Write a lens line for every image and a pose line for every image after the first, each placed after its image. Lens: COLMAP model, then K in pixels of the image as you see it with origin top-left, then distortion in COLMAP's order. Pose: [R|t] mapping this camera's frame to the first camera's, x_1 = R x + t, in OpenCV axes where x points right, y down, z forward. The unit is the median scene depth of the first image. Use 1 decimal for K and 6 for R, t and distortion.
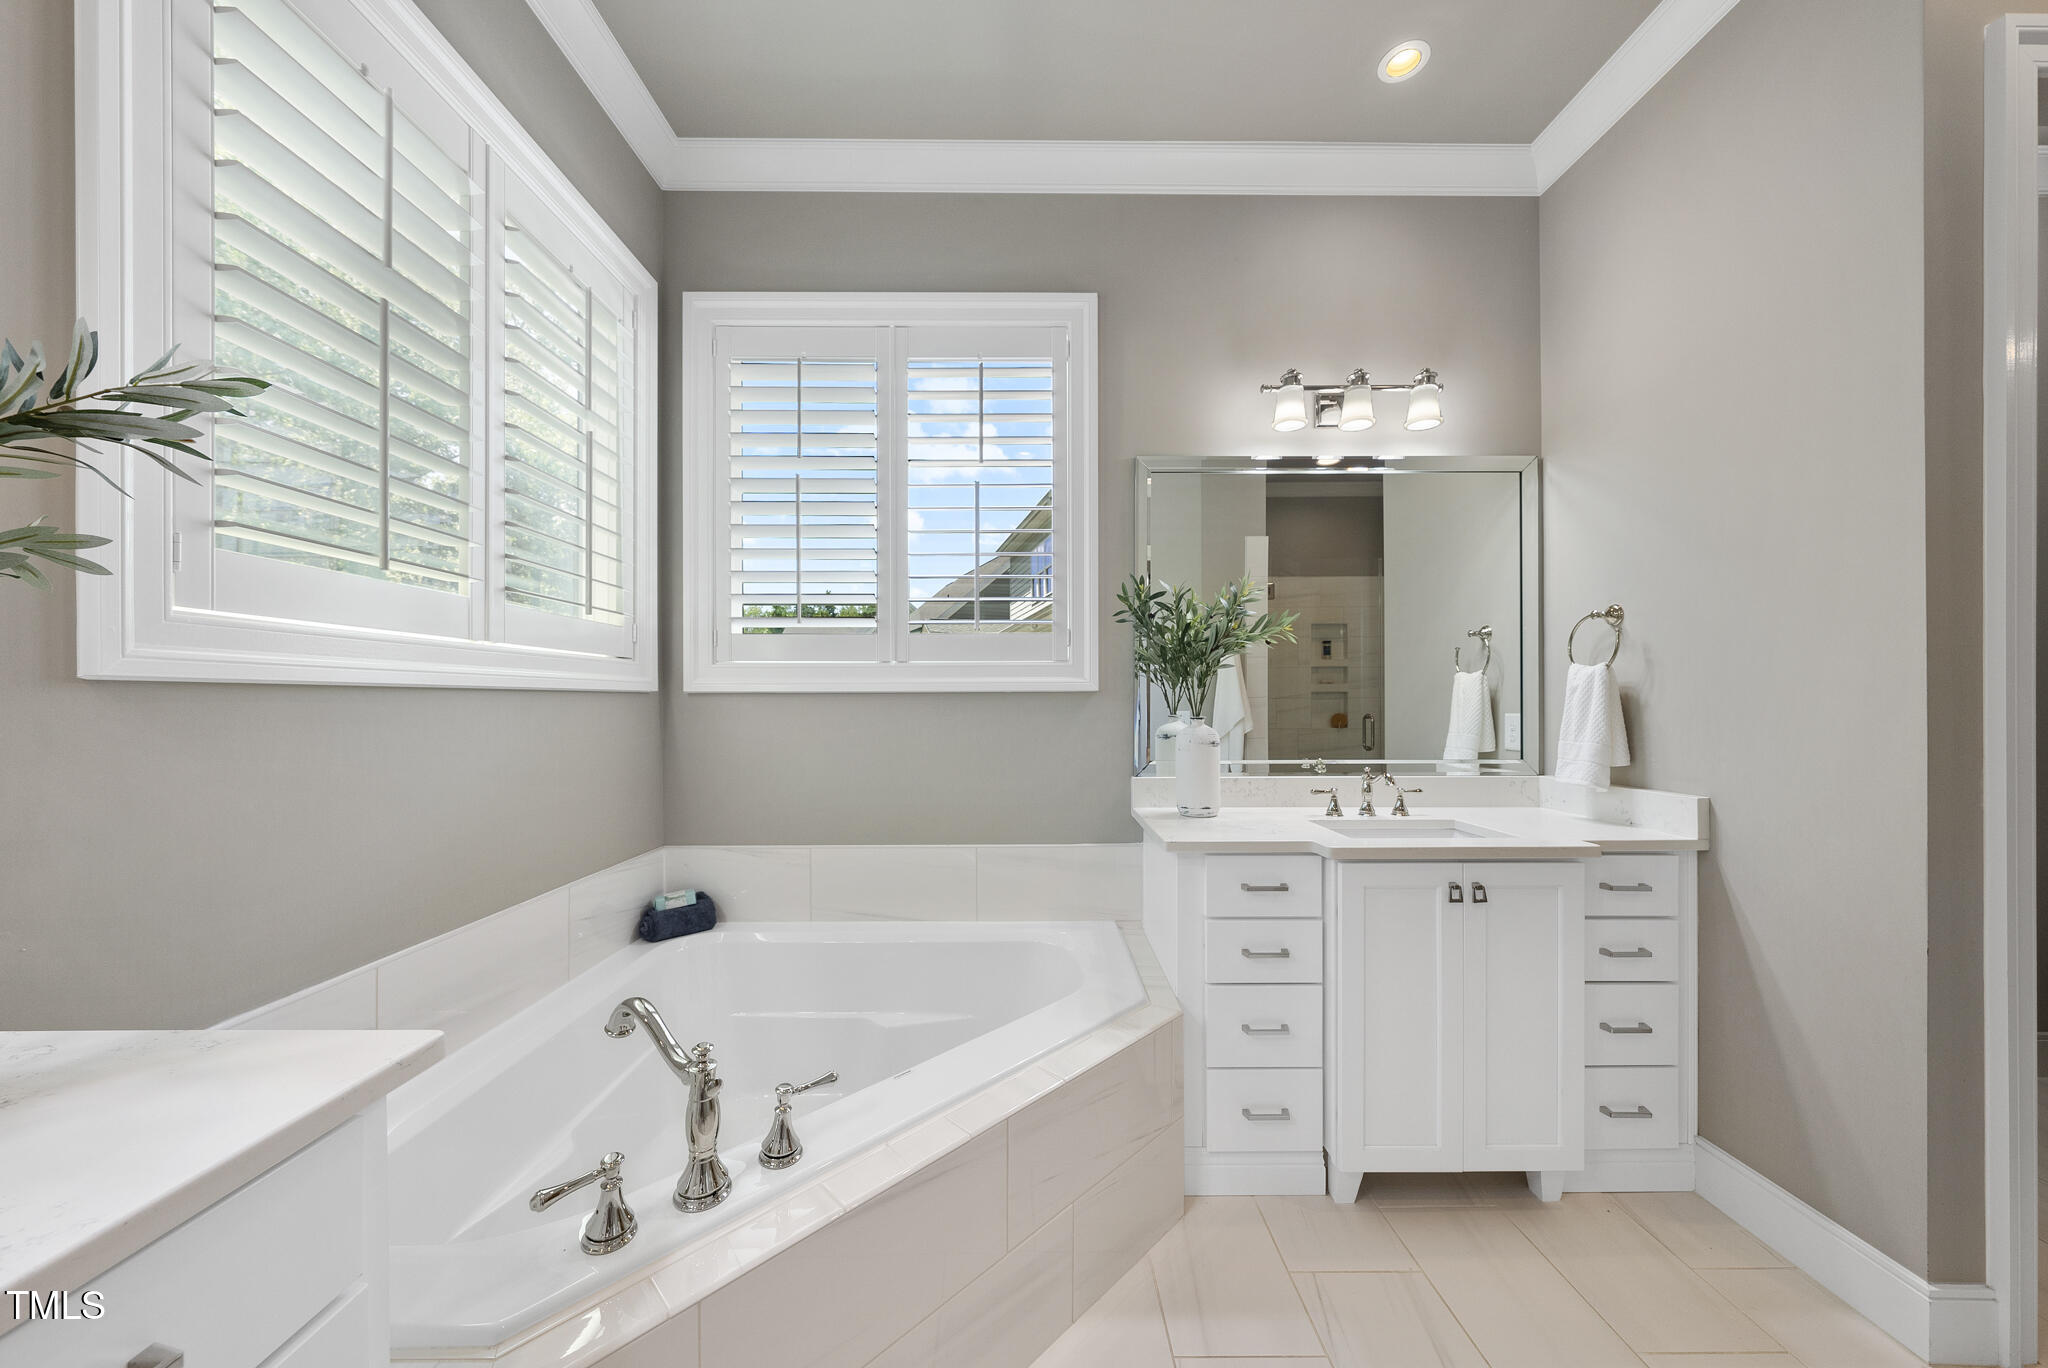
lens RADIAL K [[701.5, 0, 1027.7], [0, 701.5, 691.2], [0, 0, 1]] dist [-0.005082, 0.001566]
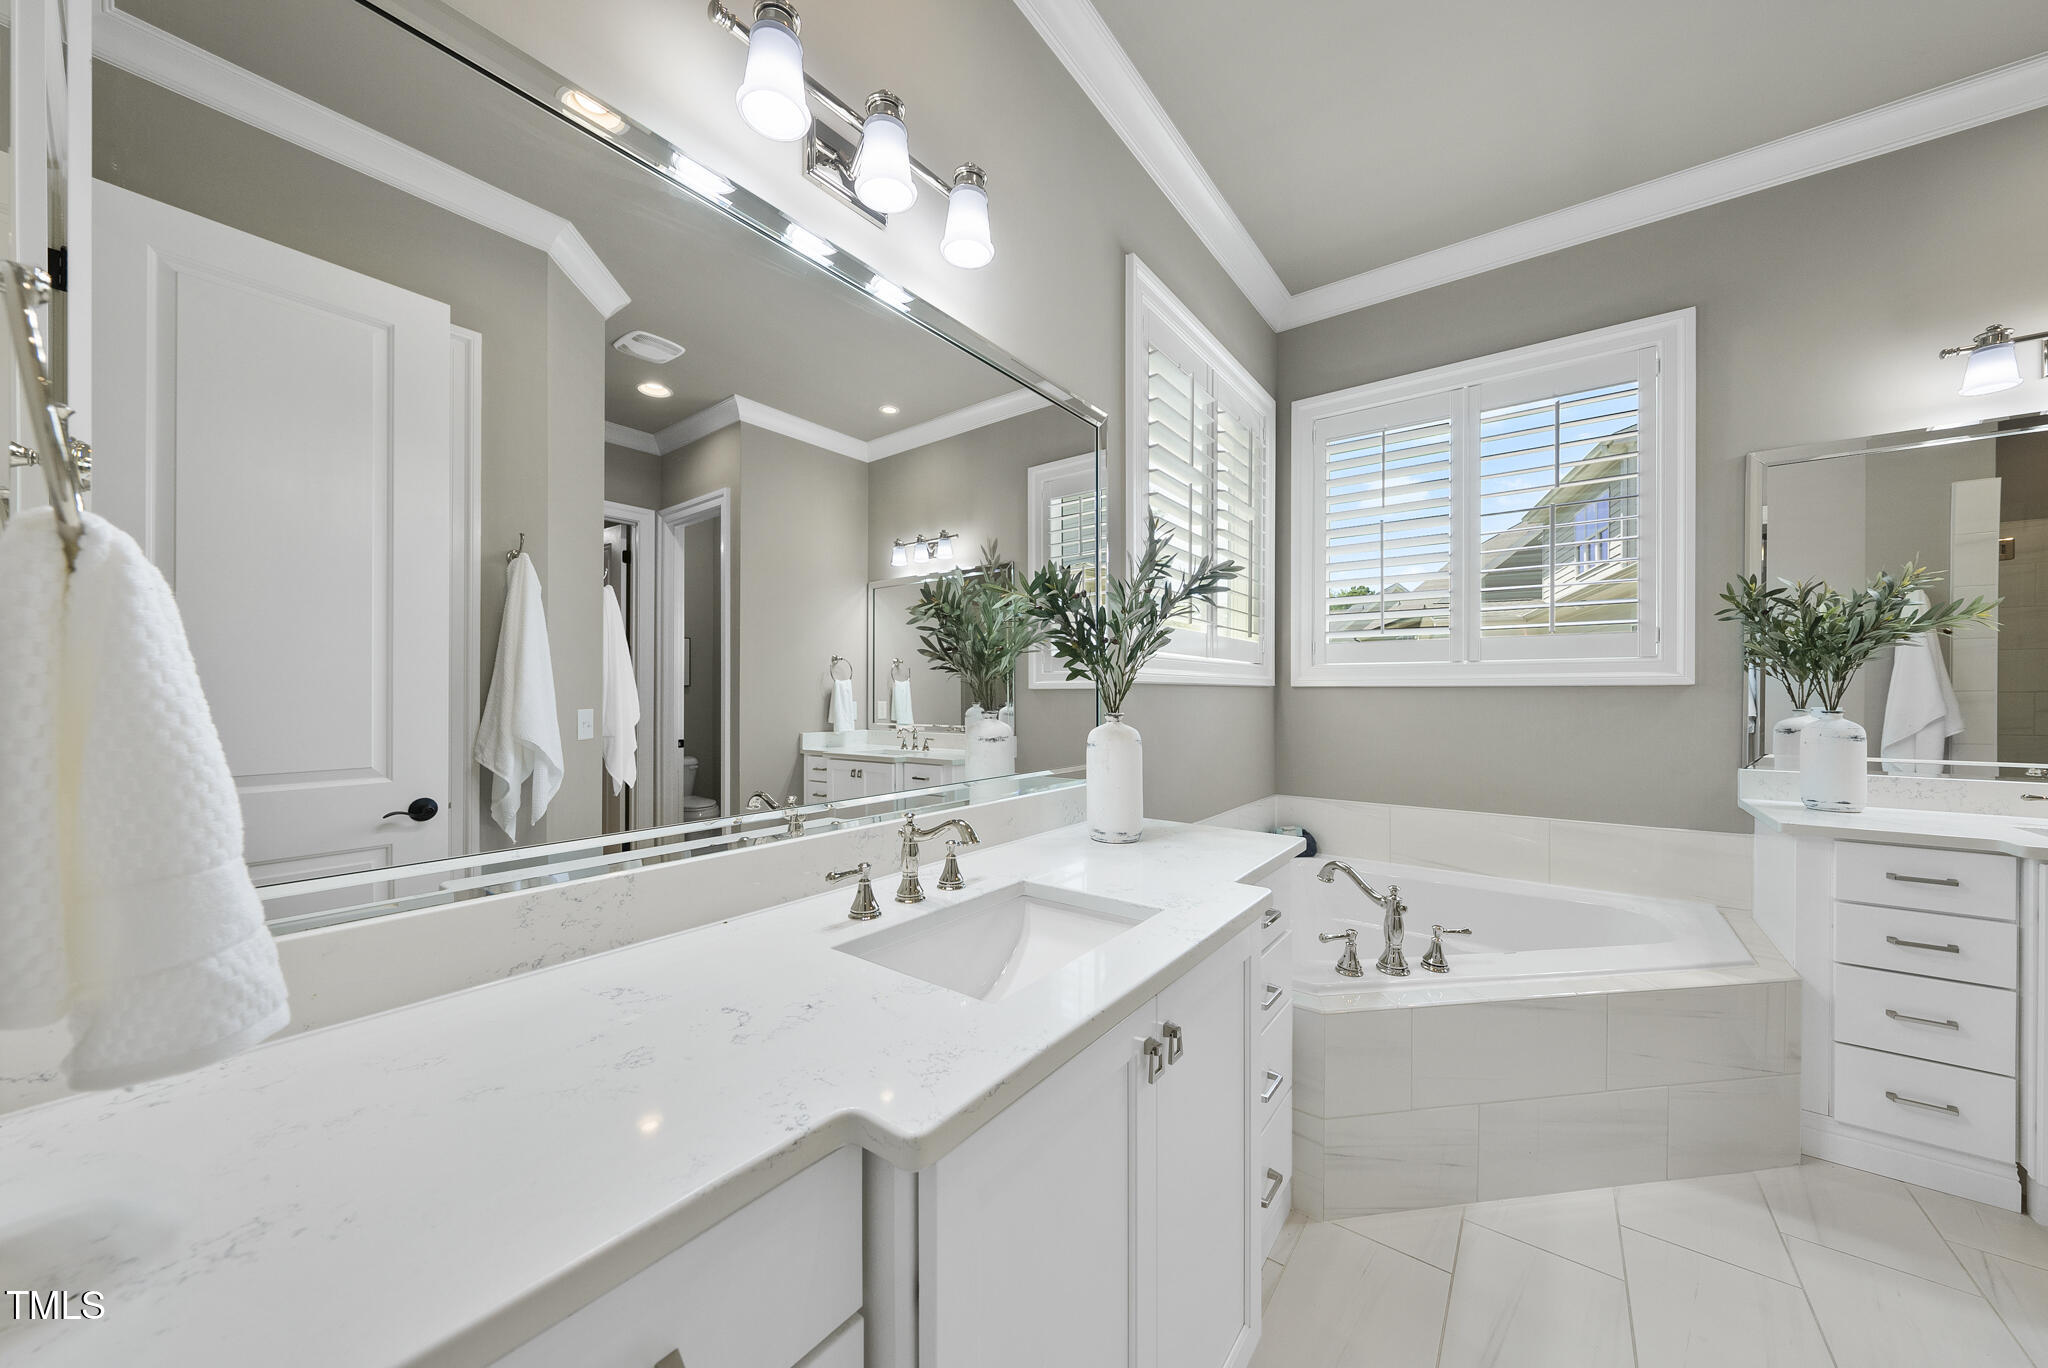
lens RADIAL K [[701.5, 0, 1027.7], [0, 701.5, 691.2], [0, 0, 1]] dist [-0.005082, 0.001566]
pose [[0.791164, 0.002670, -0.611598, -0.054345], [0.003846, 0.999949, 0.009341, -0.004586], [0.611592, -0.009743, 0.791113, -0.479975]]
